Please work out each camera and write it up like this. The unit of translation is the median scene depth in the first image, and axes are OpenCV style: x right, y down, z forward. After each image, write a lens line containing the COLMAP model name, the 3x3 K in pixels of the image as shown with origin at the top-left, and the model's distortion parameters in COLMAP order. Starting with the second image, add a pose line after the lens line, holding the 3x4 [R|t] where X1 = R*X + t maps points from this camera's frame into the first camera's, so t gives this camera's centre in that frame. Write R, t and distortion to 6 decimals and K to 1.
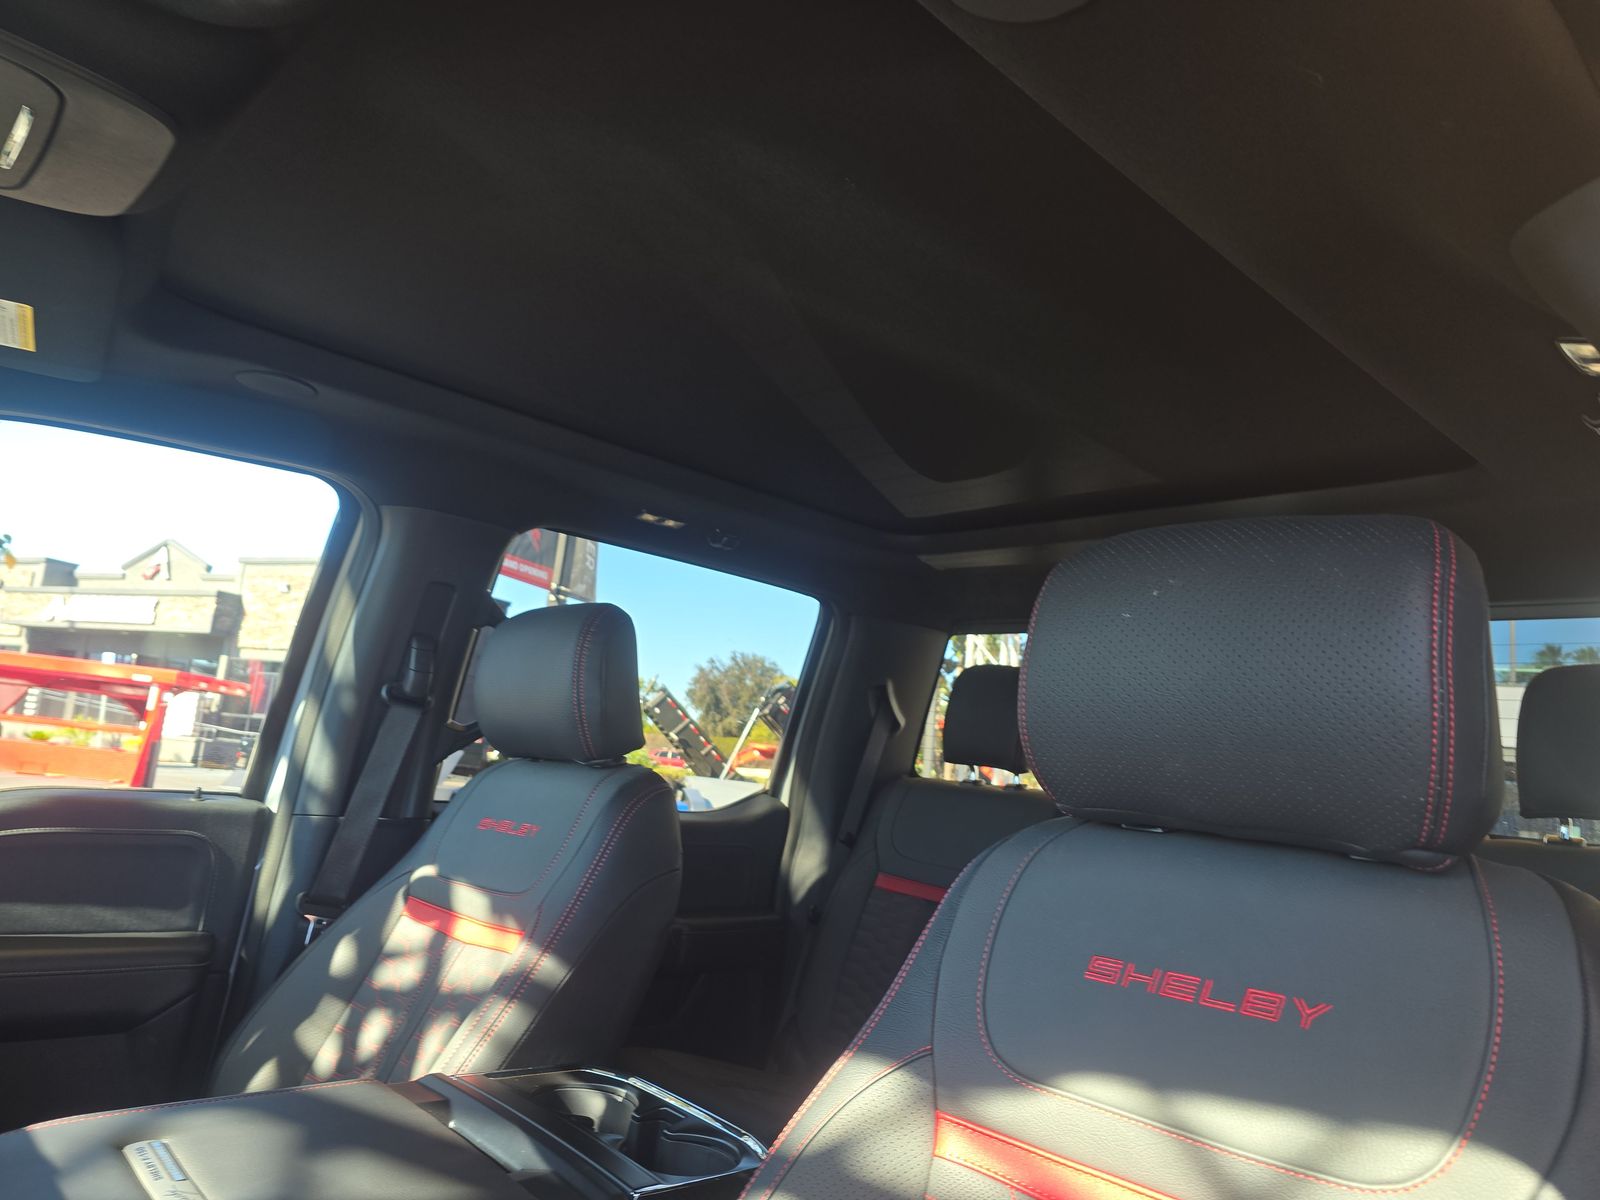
lens RADIAL K [[1071.1, 0, 800.0], [0, 1071.1, 600.0], [0, 0, 1]] dist [0.036896, -0.032605]
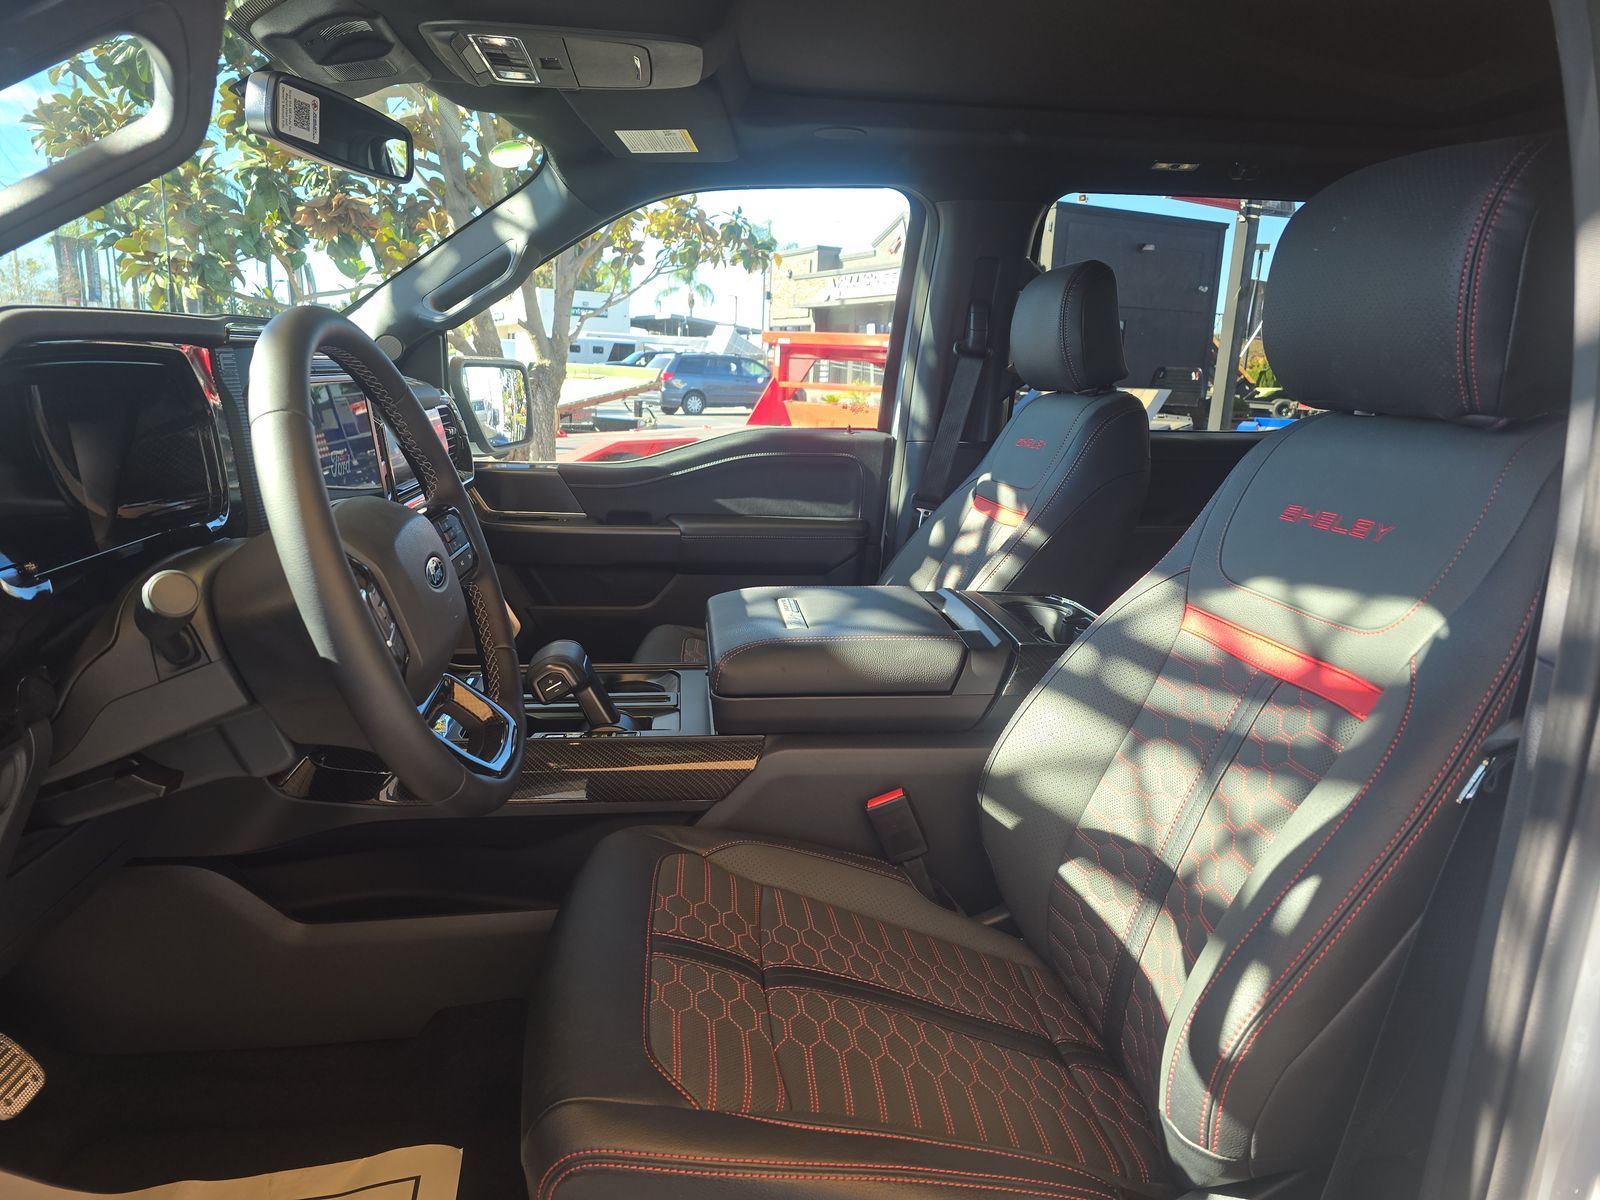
lens RADIAL K [[1071.1, 0, 800.0], [0, 1071.1, 600.0], [0, 0, 1]] dist [0.036896, -0.032605]
pose [[0.800041, 0.053489, -0.597556, 0.285067], [0.143578, 0.950005, 0.277267, -0.016331], [0.582512, -0.307621, 0.752363, -0.222974]]
